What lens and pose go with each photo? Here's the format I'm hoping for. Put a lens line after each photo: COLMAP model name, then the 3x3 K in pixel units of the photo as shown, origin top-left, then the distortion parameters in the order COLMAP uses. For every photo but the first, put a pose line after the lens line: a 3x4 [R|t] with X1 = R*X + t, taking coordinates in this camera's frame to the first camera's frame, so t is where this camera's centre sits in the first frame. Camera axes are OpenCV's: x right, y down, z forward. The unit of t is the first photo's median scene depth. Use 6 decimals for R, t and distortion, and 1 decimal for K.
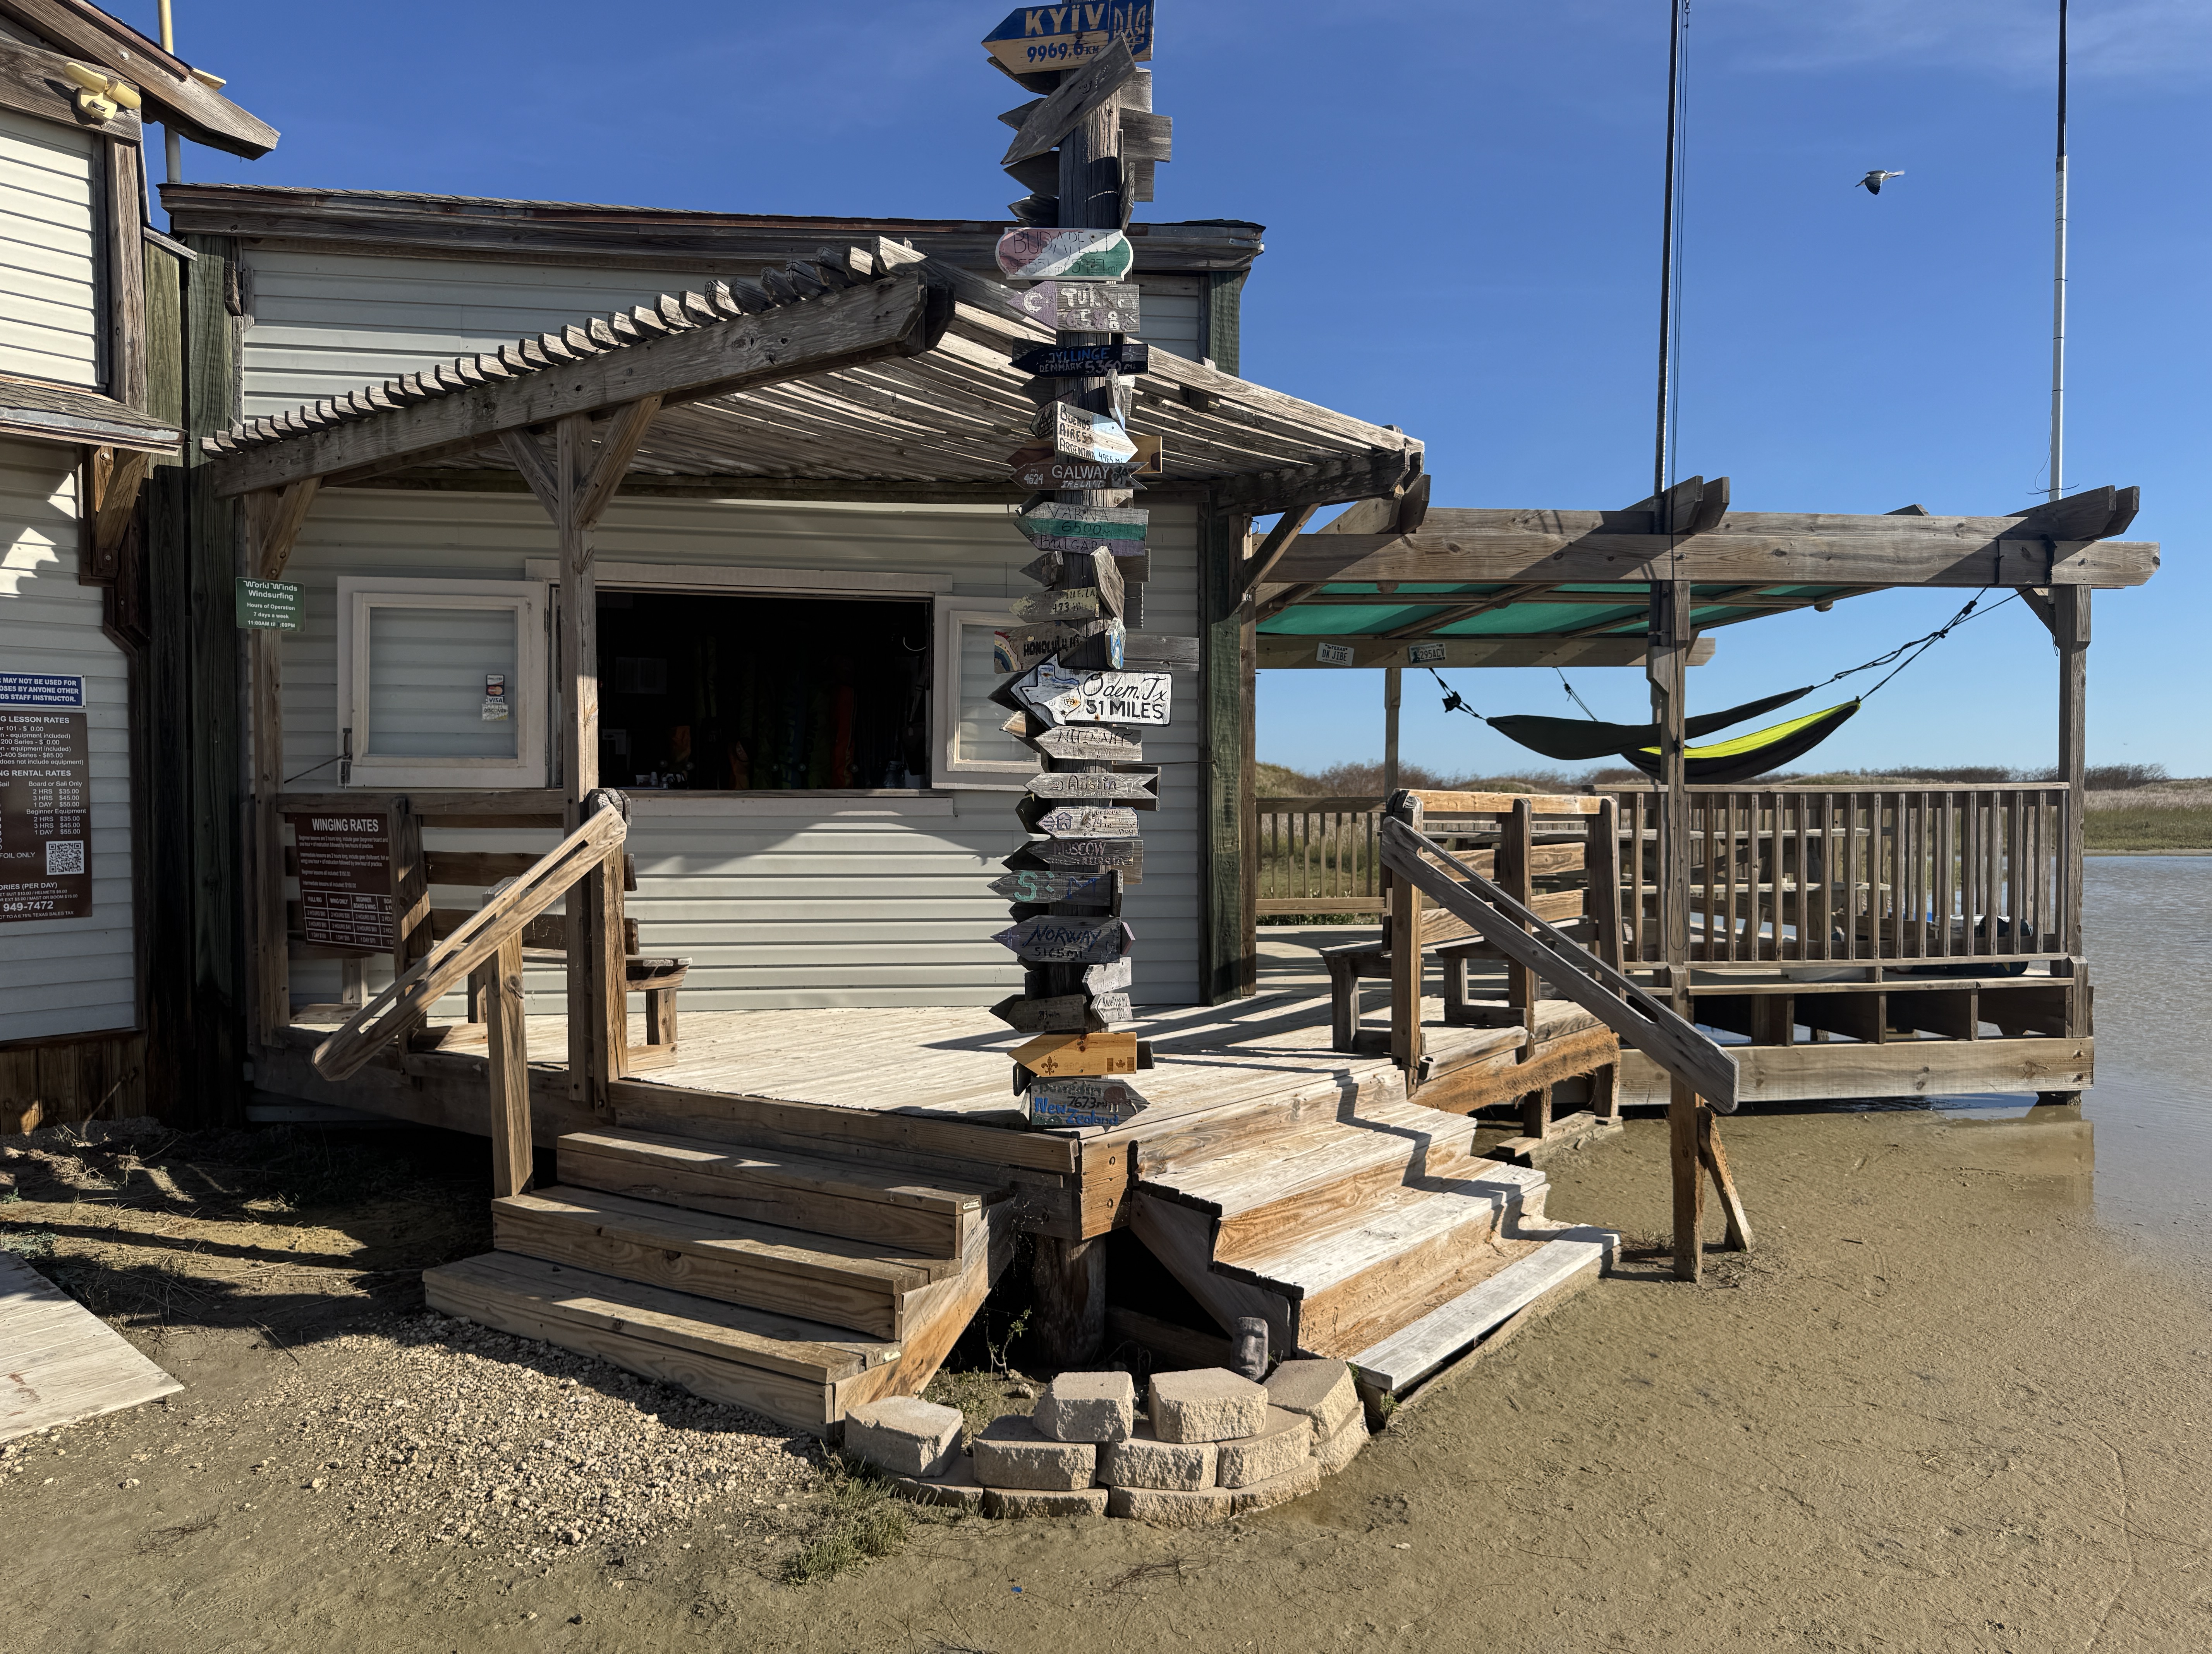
lens RADIAL K [[1550.4, 0, 1106.0], [0, 1550.4, 827.0], [0, 0, 1]] dist [0.005253, 0.003343]
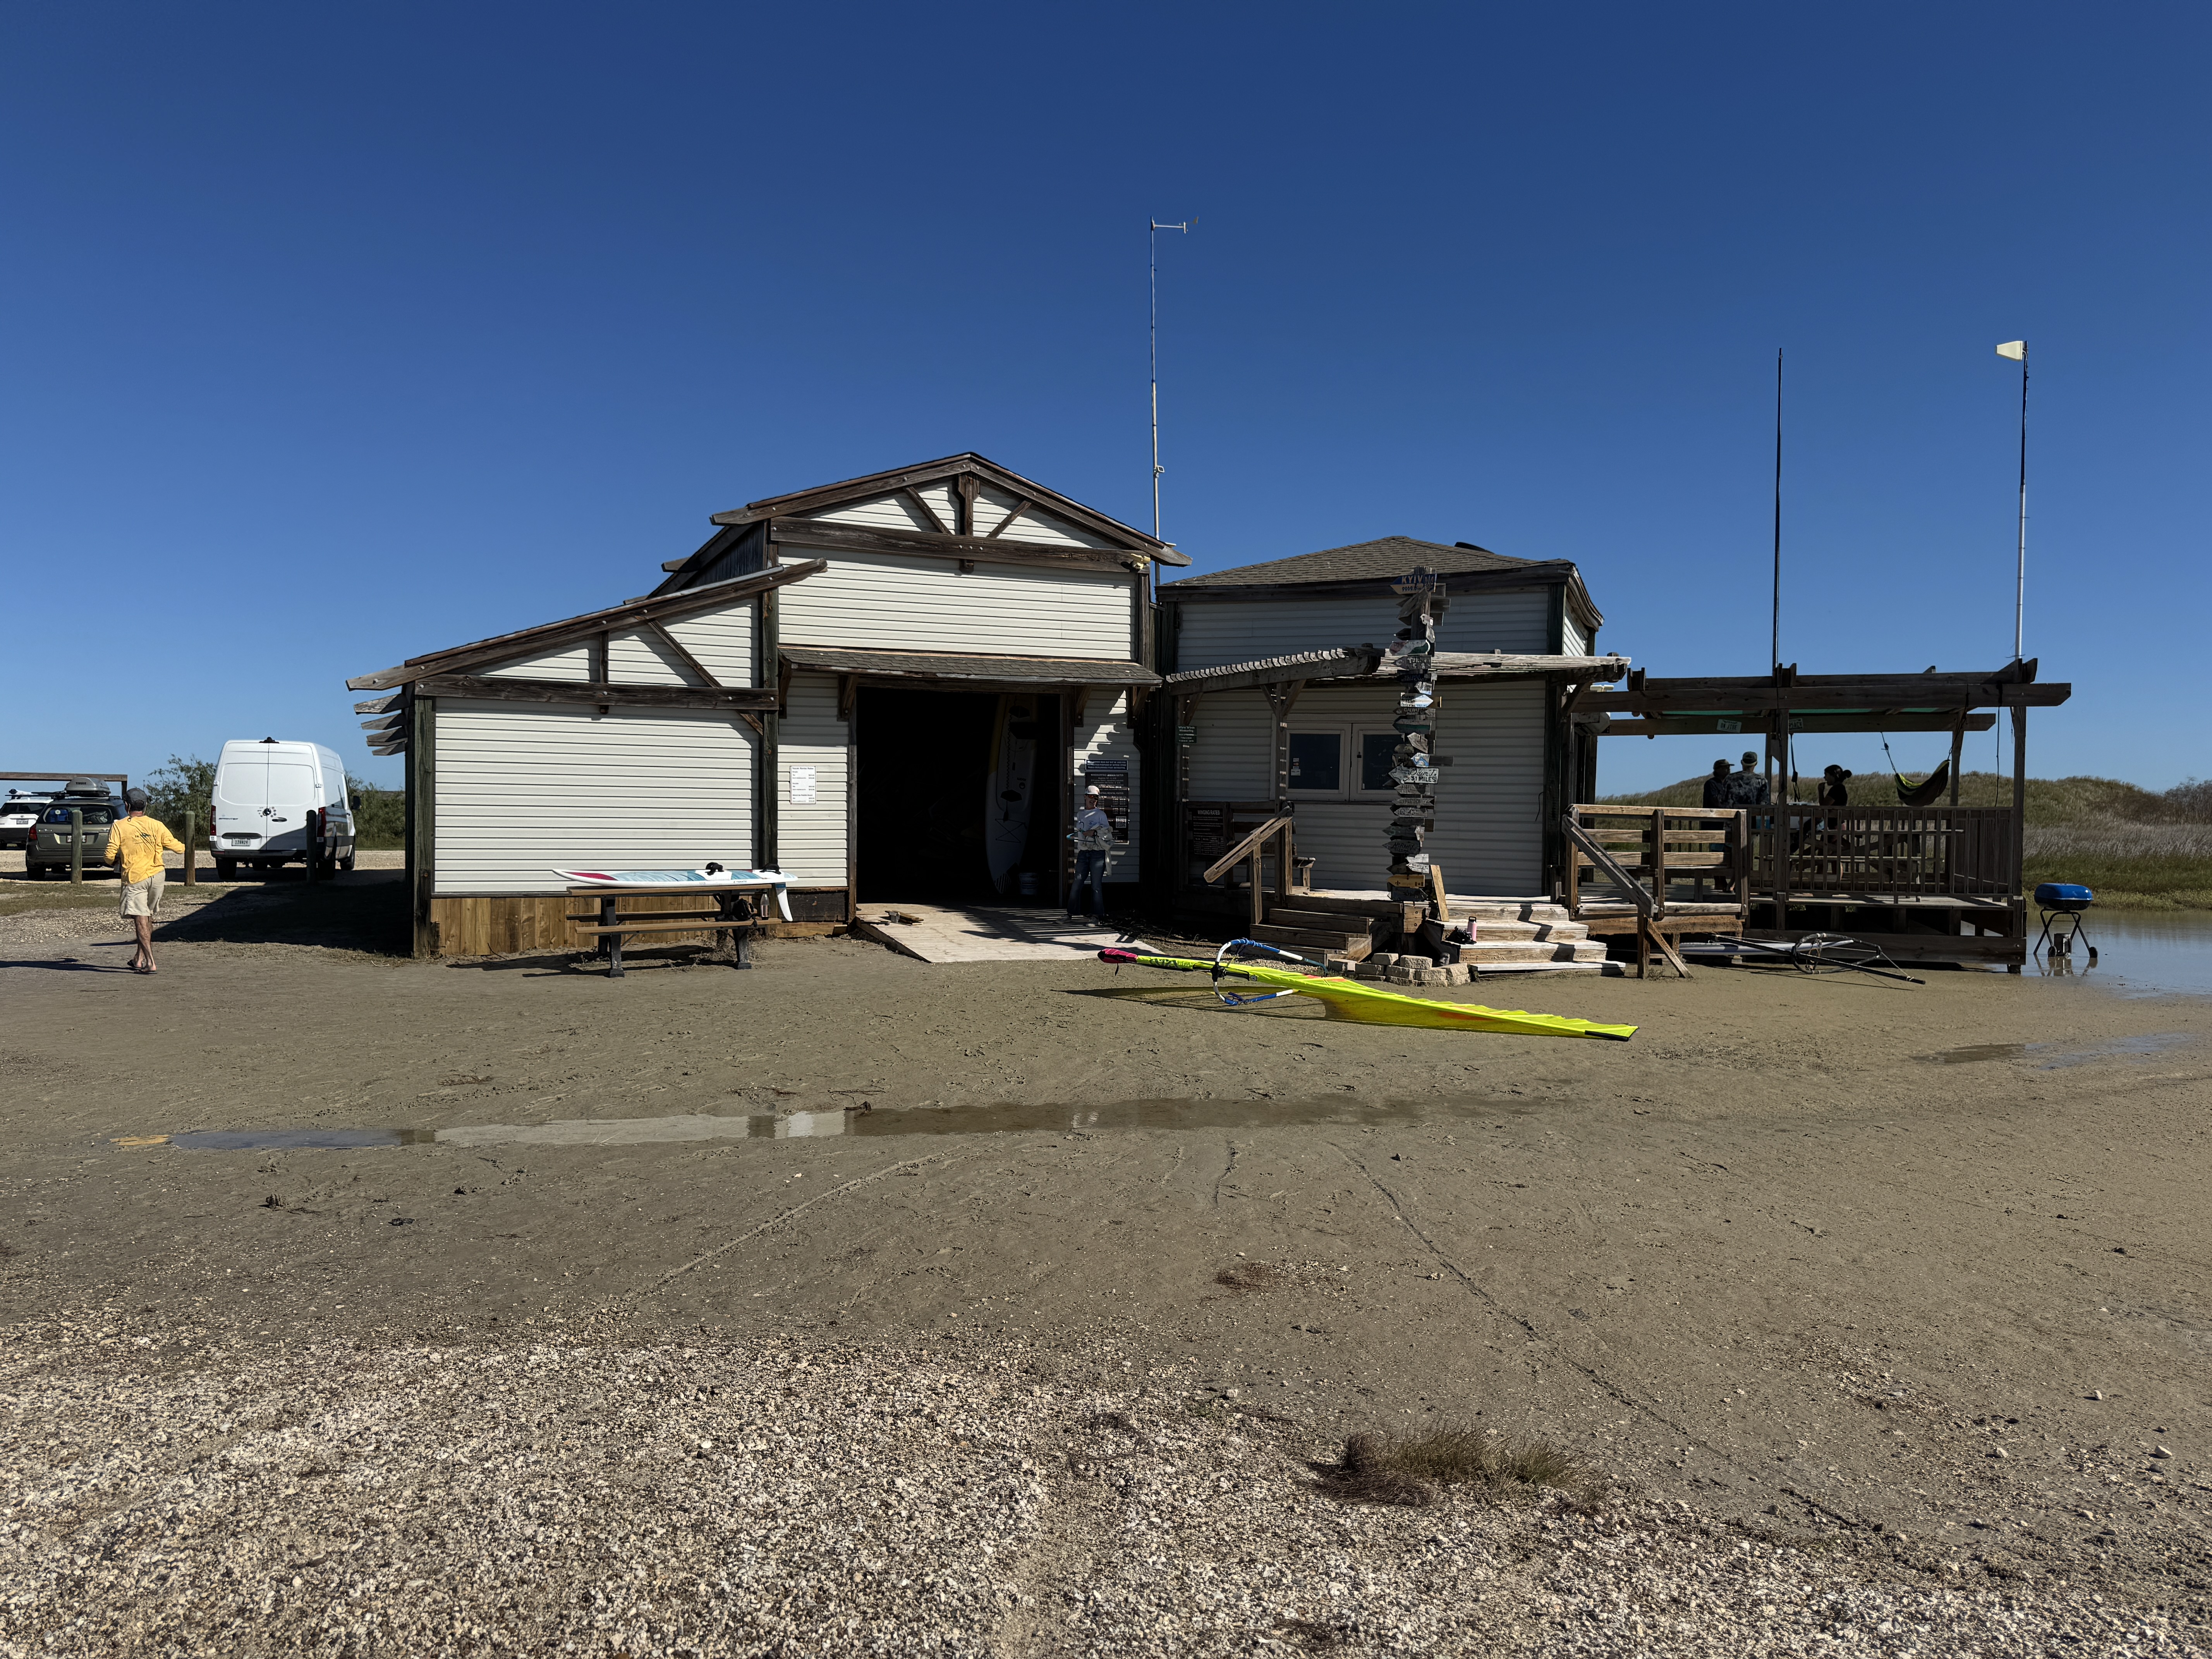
lens RADIAL K [[1550.5, 0, 1106.0], [0, 1550.5, 829.5], [0, 0, 1]] dist [0.005253, 0.003343]
pose [[0.875690, 0.019696, -0.482471, 0.704962], [-0.022315, 0.999751, 0.000310, 0.032415], [0.482357, 0.010495, 0.875912, -1.554464]]
